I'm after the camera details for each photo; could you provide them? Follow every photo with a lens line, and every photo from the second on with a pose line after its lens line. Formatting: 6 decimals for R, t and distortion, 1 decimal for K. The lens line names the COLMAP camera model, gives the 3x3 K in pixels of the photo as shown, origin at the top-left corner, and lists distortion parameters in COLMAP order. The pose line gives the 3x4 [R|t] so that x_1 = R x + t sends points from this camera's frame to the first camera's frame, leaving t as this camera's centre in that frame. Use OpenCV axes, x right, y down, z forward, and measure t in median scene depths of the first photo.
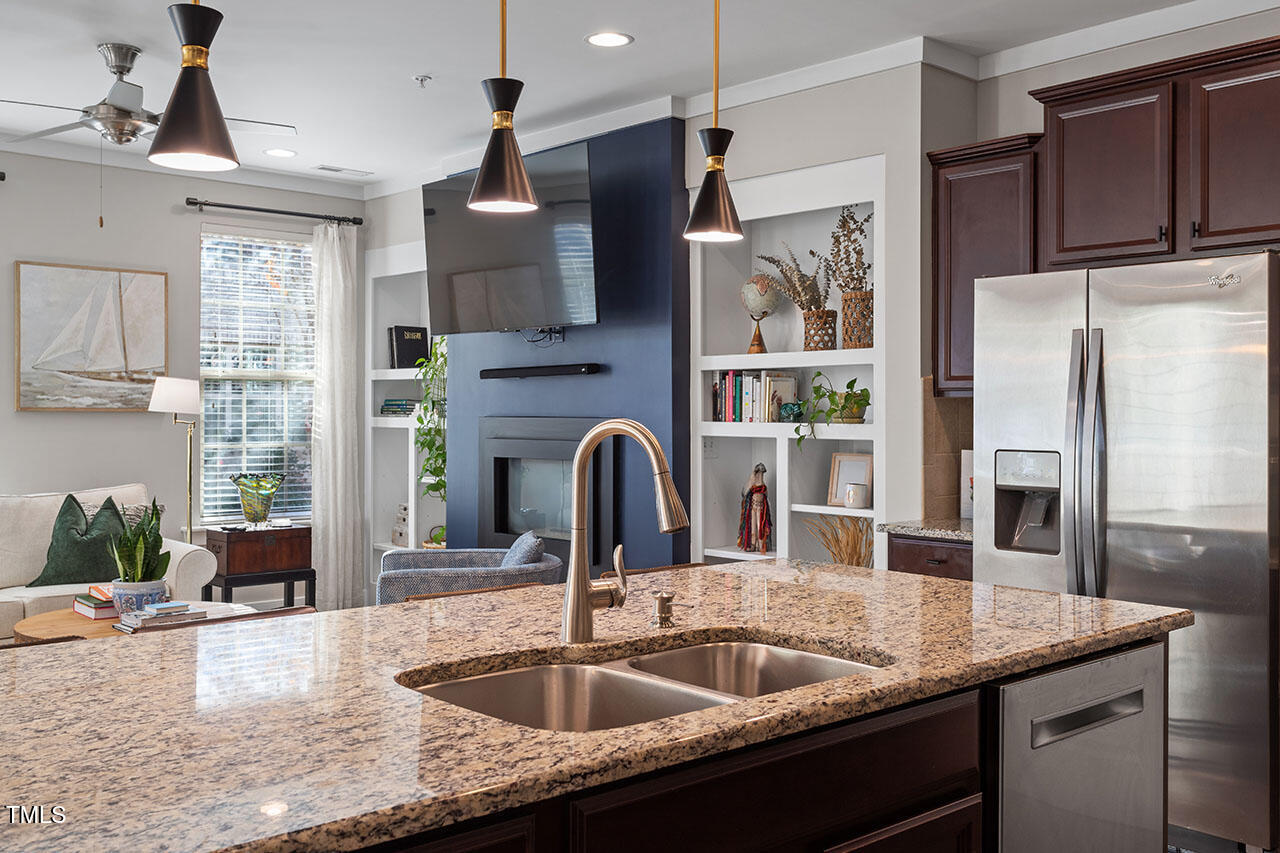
lens RADIAL K [[1174.9, 0, 639.4], [0, 1174.9, 420.4], [0, 0, 1]] dist [0.005546, 0.000000]
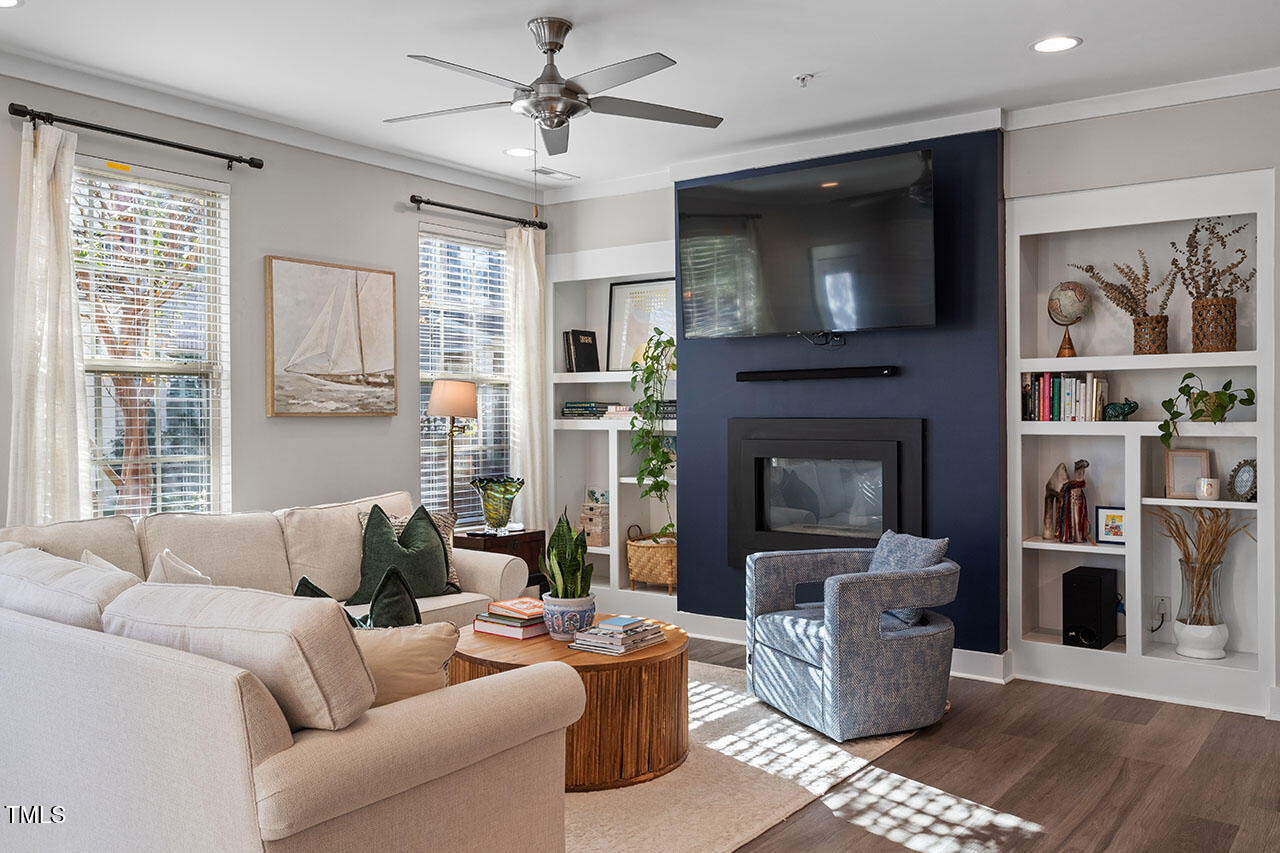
lens RADIAL K [[1031.1, 0, 637.9], [0, 1031.1, 436.0], [0, 0, 1]] dist [0.005772, 0.007844]
pose [[0.981597, -0.011711, 0.190604, -0.392011], [0.008703, 0.999824, 0.016612, -0.003479], [-0.190765, -0.014647, 0.981526, 0.135255]]
